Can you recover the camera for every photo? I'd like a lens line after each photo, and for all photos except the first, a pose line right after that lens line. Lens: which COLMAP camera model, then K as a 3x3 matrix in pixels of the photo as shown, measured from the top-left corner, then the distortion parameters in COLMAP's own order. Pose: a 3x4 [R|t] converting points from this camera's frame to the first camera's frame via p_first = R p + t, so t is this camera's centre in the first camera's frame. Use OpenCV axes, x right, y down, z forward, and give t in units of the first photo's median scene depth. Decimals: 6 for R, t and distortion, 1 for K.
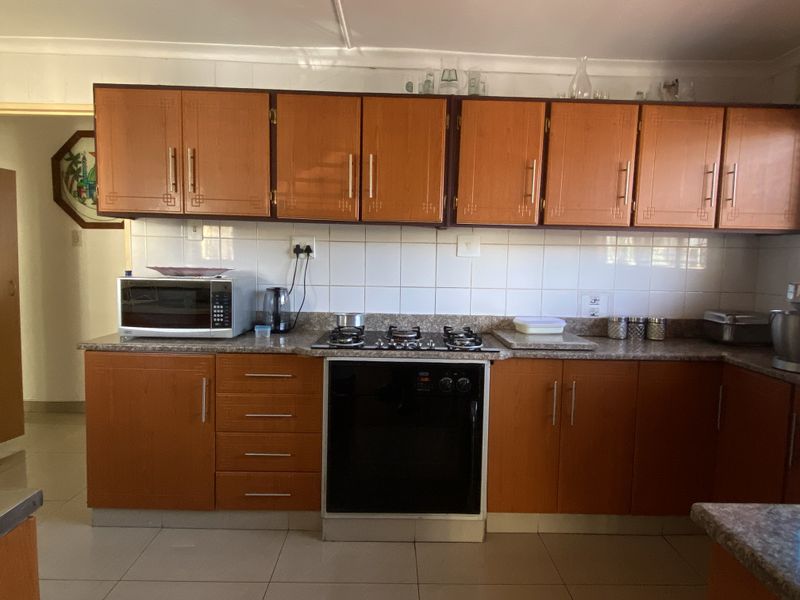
lens RADIAL K [[467.9, 0, 397.2], [0, 467.9, 294.7], [0, 0, 1]] dist [0.081885, -0.090587]
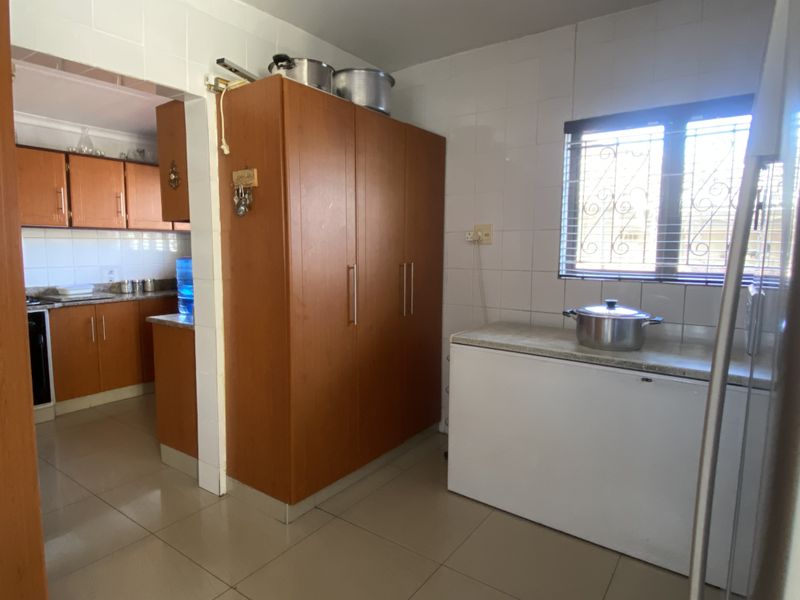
lens RADIAL K [[467.9, 0, 397.2], [0, 467.9, 294.7], [0, 0, 1]] dist [0.081885, -0.090587]
pose [[0.593004, -0.100969, 0.798844, -0.371468], [0.074721, 0.994726, 0.070260, 0.056077], [-0.801725, 0.018026, 0.597421, -0.903649]]
